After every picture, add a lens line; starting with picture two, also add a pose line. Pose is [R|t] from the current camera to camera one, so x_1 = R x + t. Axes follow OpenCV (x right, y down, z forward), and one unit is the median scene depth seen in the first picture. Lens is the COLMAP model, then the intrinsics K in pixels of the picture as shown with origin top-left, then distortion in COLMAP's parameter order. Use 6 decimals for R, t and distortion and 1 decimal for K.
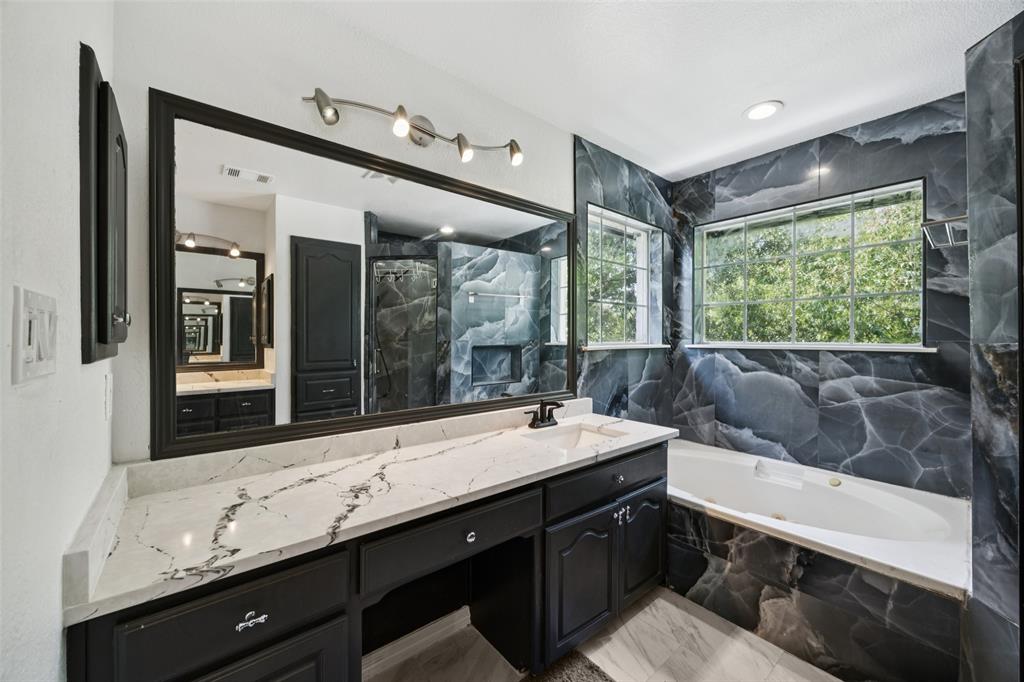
lens RADIAL K [[396.6, 0, 507.1], [0, 396.6, 338.9], [0, 0, 1]] dist [0.000843, -0.000837]
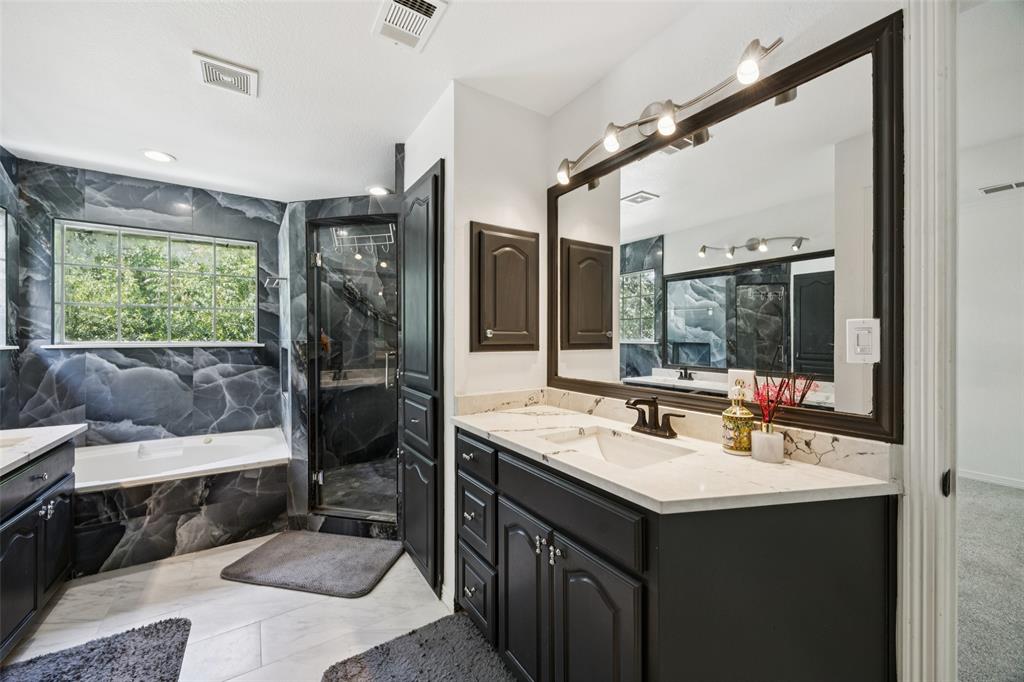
lens RADIAL K [[396.6, 0, 512.6], [0, 396.6, 340.5], [0, 0, 1]] dist [0.000843, -0.000837]
pose [[0.117585, -0.006514, 0.993041, -0.439827], [0.002505, 0.999977, 0.006263, 0.000649], [-0.993060, 0.001751, 0.117599, -0.237753]]
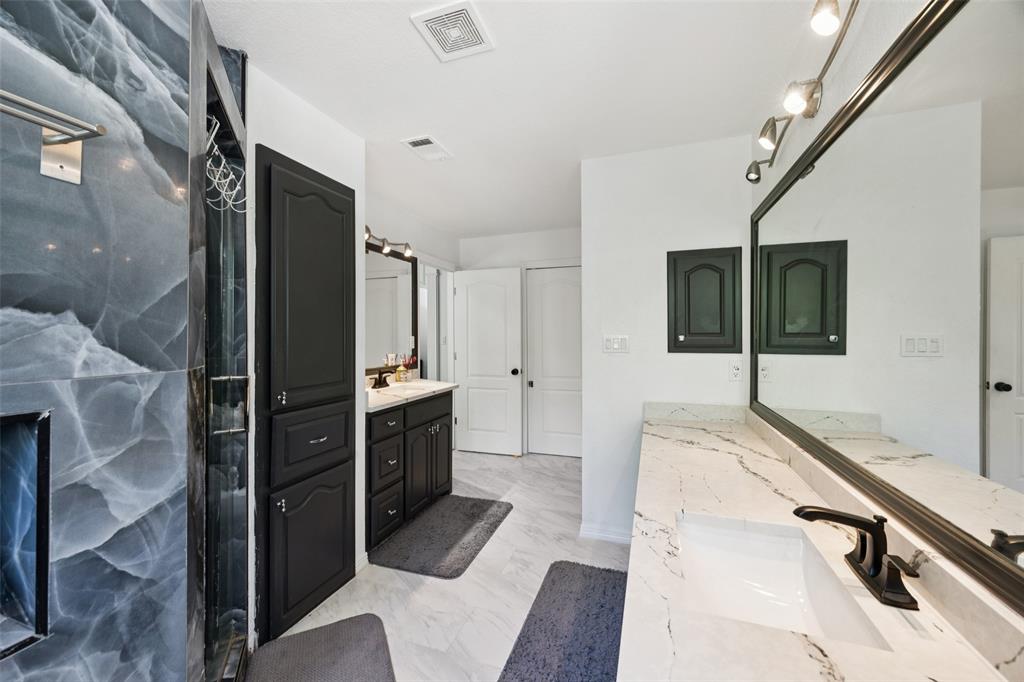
lens RADIAL K [[396.6, 0, 508.0], [0, 396.6, 339.1], [0, 0, 1]] dist [0.000843, -0.000837]
pose [[-0.508284, -0.010457, 0.861126, 0.328633], [-0.001167, 0.999934, 0.011454, 0.318610], [-0.861189, 0.004817, -0.508263, 1.003932]]
